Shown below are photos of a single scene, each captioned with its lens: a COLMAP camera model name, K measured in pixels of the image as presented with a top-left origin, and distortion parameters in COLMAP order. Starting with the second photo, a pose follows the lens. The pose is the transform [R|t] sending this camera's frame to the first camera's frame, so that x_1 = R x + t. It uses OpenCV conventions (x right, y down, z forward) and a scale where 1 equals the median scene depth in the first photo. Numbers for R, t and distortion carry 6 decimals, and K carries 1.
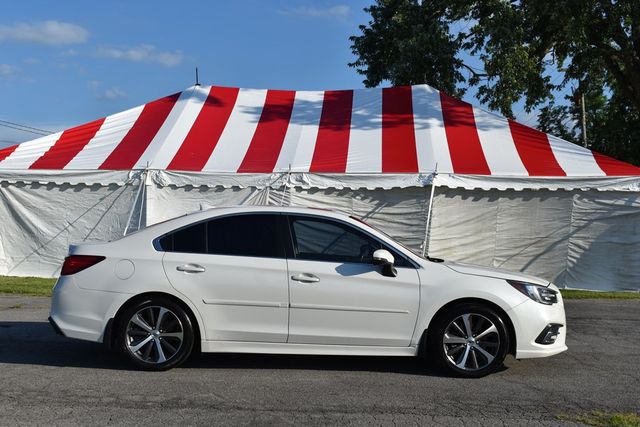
lens RADIAL K [[800.3, 0, 320.0], [0, 800.3, 213.5], [0, 0, 1]] dist [-0.010868, -0.016665]
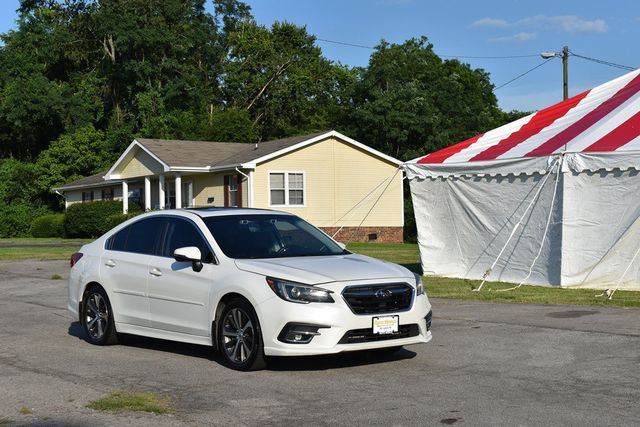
lens RADIAL K [[1152.3, 0, 320.0], [0, 1152.3, 213.5], [0, 0, 1]] dist [0.009636, -0.006936]
pose [[0.610710, -0.027510, -0.791376, 0.609322], [0.036356, 0.999317, -0.006682, 0.006741], [0.791019, -0.024691, 0.611293, 0.072818]]
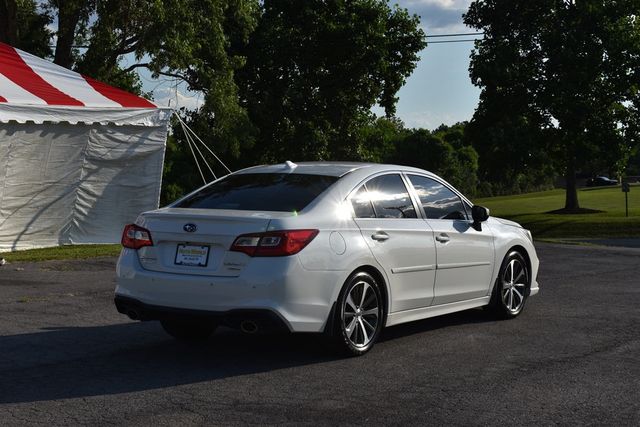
lens RADIAL K [[1152.3, 0, 320.0], [0, 1152.3, 213.5], [0, 0, 1]] dist [0.009636, -0.006936]
pose [[0.560035, -0.051648, 0.826858, -0.533899], [-0.006614, 0.997744, 0.066802, -0.018022], [-0.828443, -0.042880, 0.558430, 0.141104]]
